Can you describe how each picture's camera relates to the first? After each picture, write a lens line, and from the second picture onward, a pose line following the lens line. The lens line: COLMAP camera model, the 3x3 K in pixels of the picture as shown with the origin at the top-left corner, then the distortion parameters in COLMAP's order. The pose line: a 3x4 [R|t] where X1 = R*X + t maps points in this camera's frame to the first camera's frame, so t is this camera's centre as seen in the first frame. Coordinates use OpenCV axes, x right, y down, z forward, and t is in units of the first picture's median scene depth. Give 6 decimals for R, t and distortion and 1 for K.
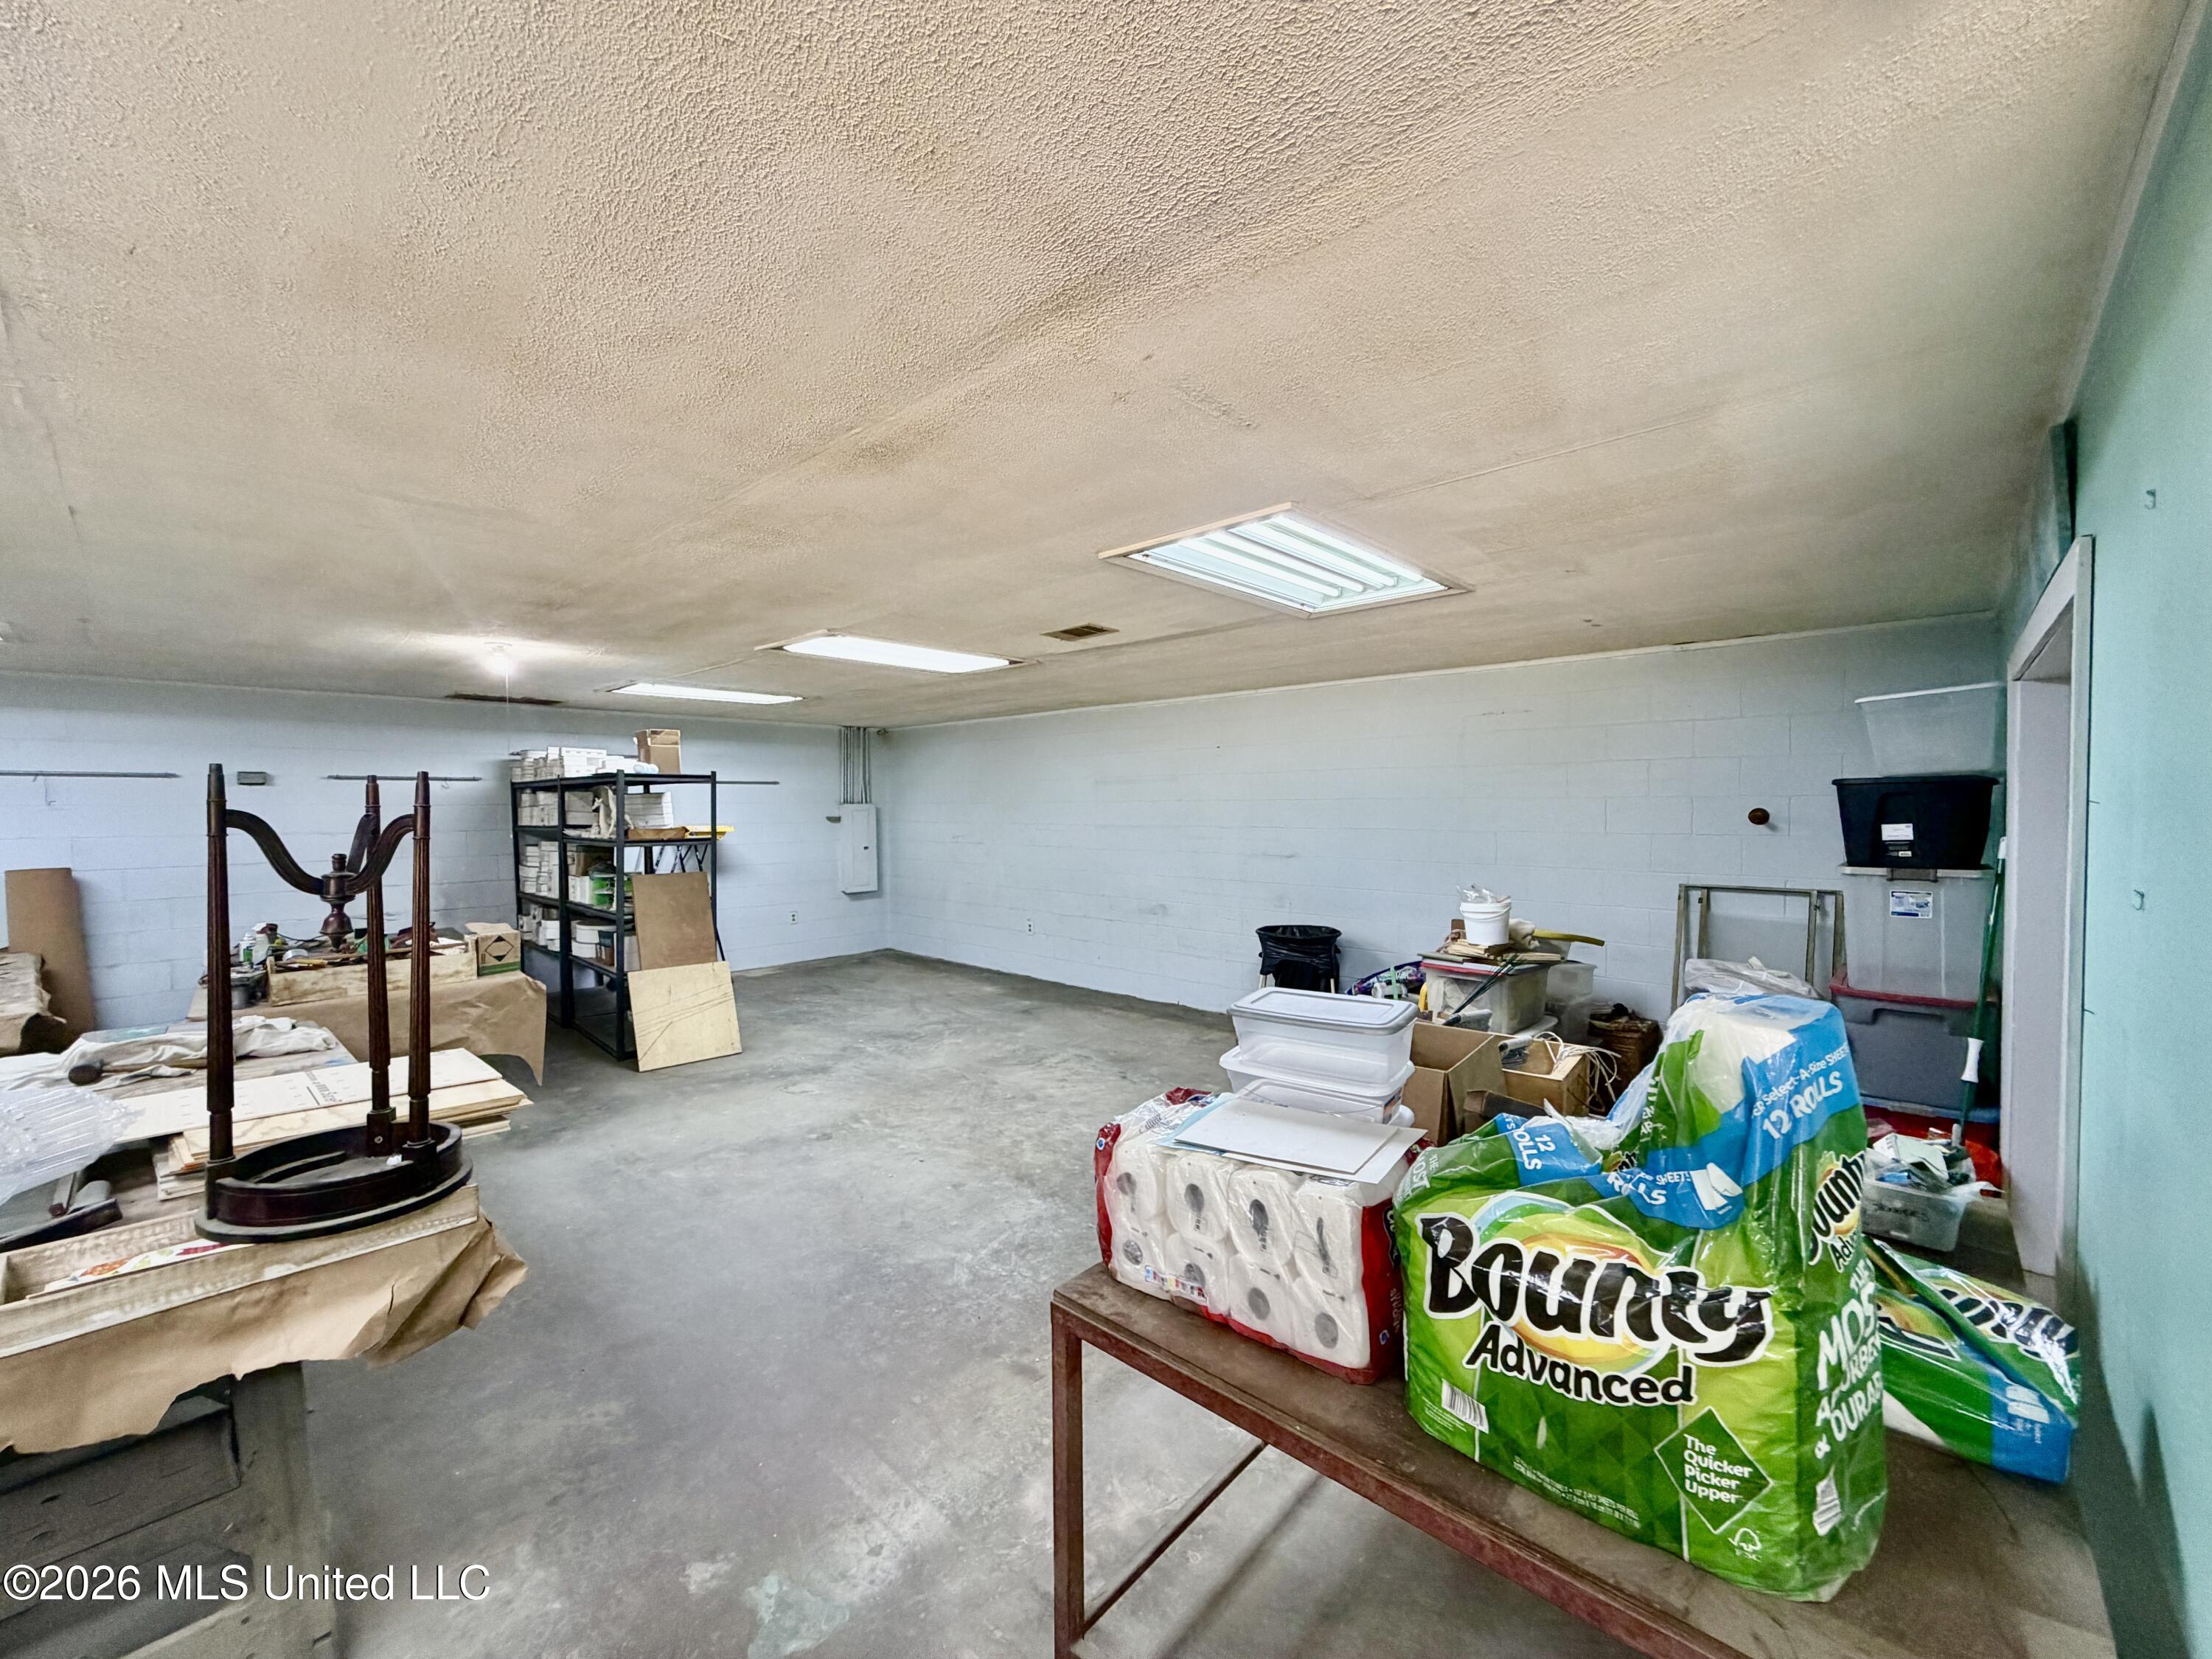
lens RADIAL K [[884.4, 0, 1101.0], [0, 884.4, 831.9], [0, 0, 1]] dist [-0.000110, 0.000176]
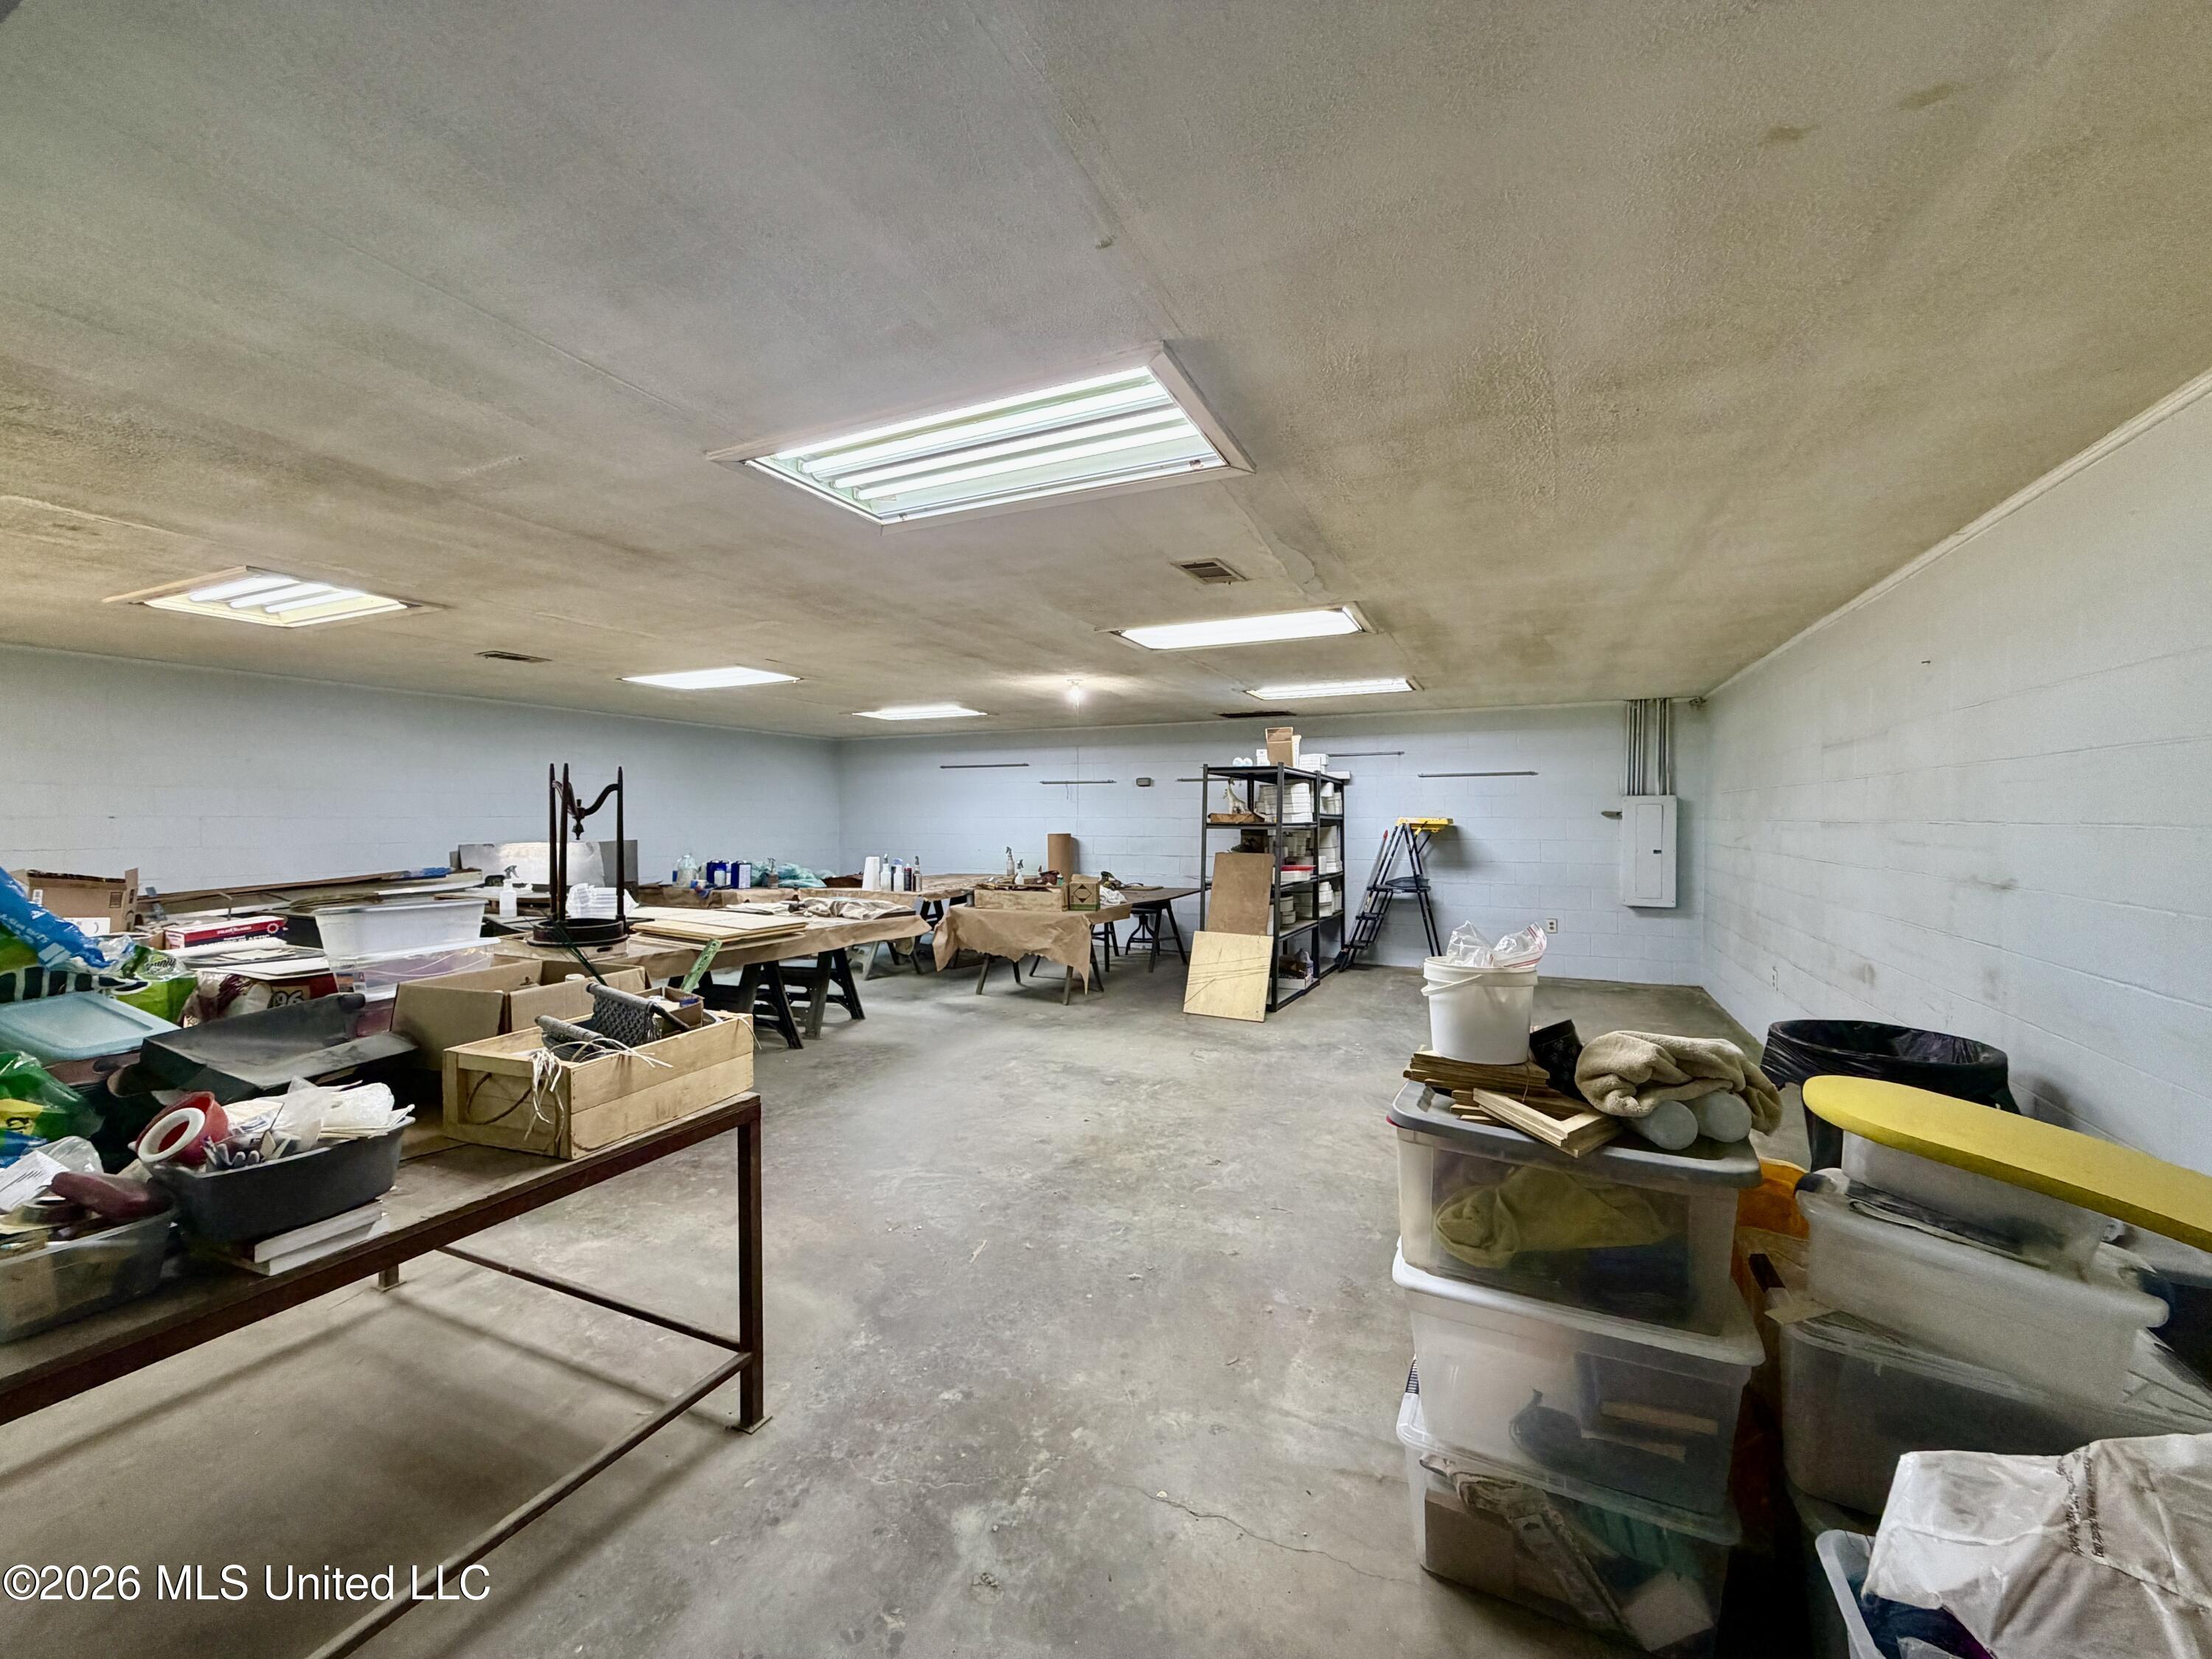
lens RADIAL K [[884.4, 0, 1101.0], [0, 884.4, 831.9], [0, 0, 1]] dist [-0.000110, 0.000176]
pose [[0.307525, 0.023134, -0.951259, 0.559854], [-0.034083, 0.999331, 0.013285, 0.011045], [0.950929, 0.028336, 0.308108, 0.482578]]
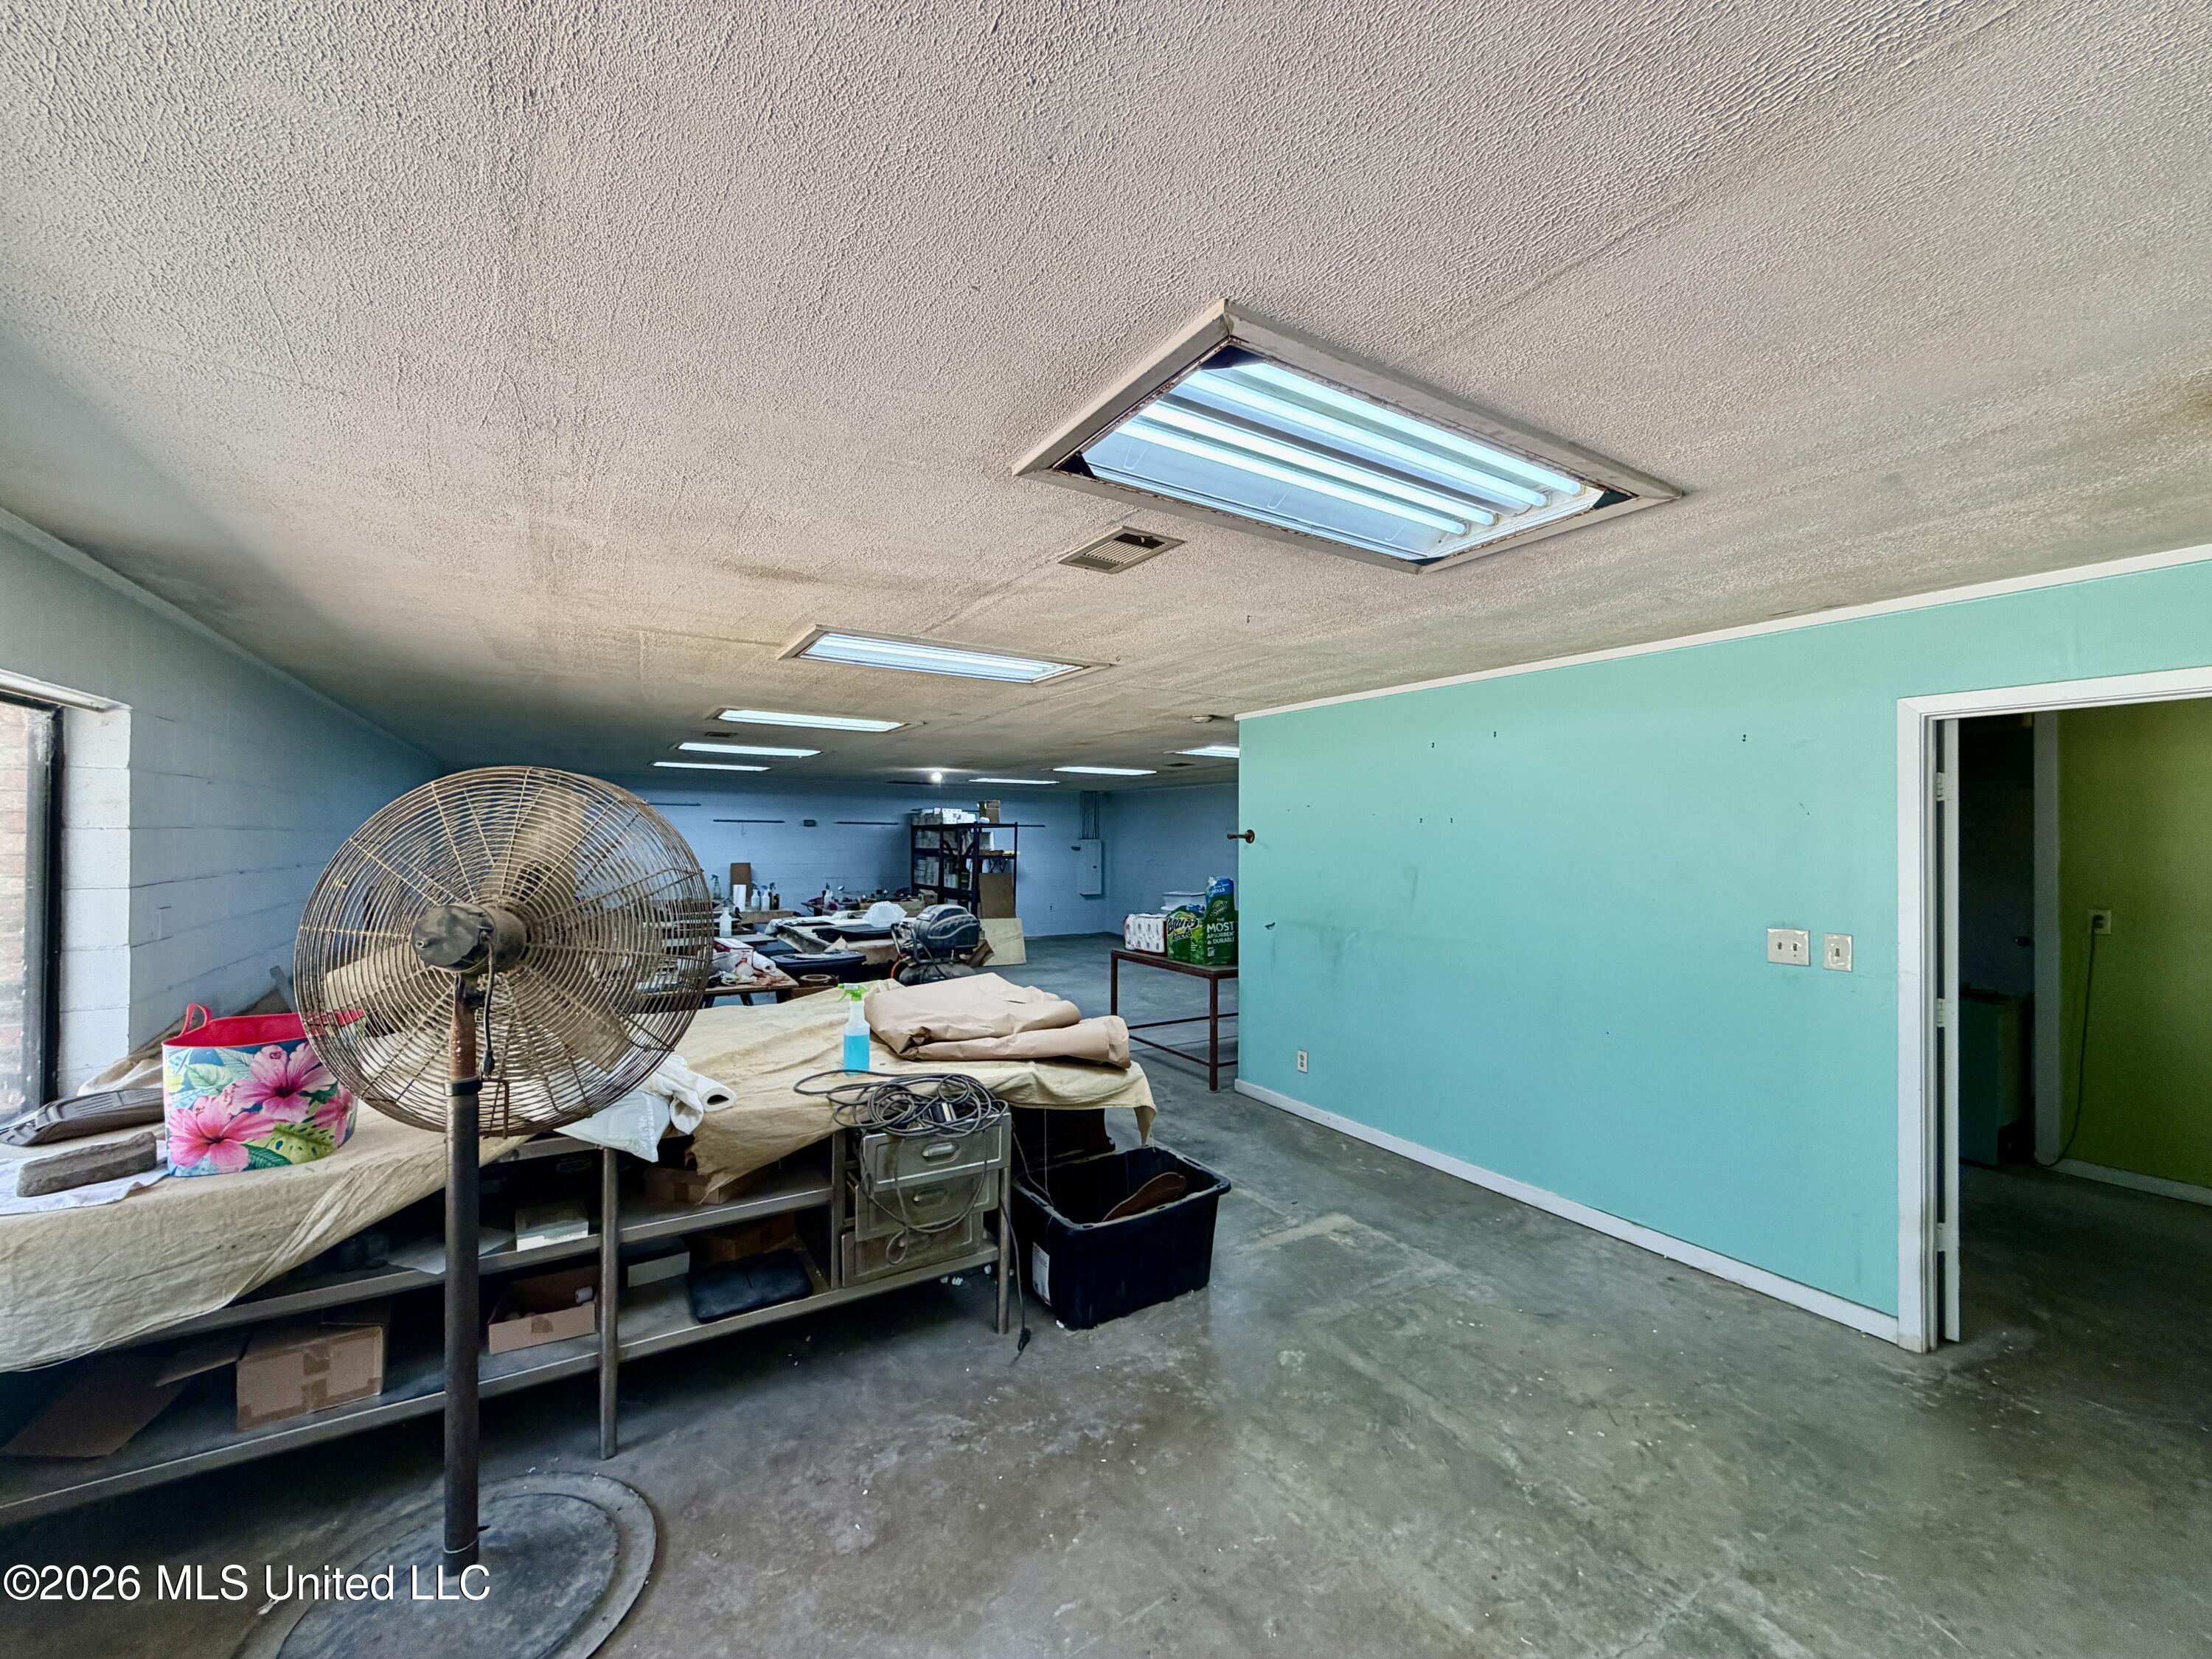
lens RADIAL K [[877.9, 0, 1101.9], [0, 877.9, 822.9], [0, 0, 1]] dist [-0.000232, 0.000108]
pose [[0.962865, 0.009416, -0.269817, 0.290990], [-0.023470, 0.998528, -0.048908, 0.026404], [0.268960, 0.053424, 0.961669, -0.880492]]
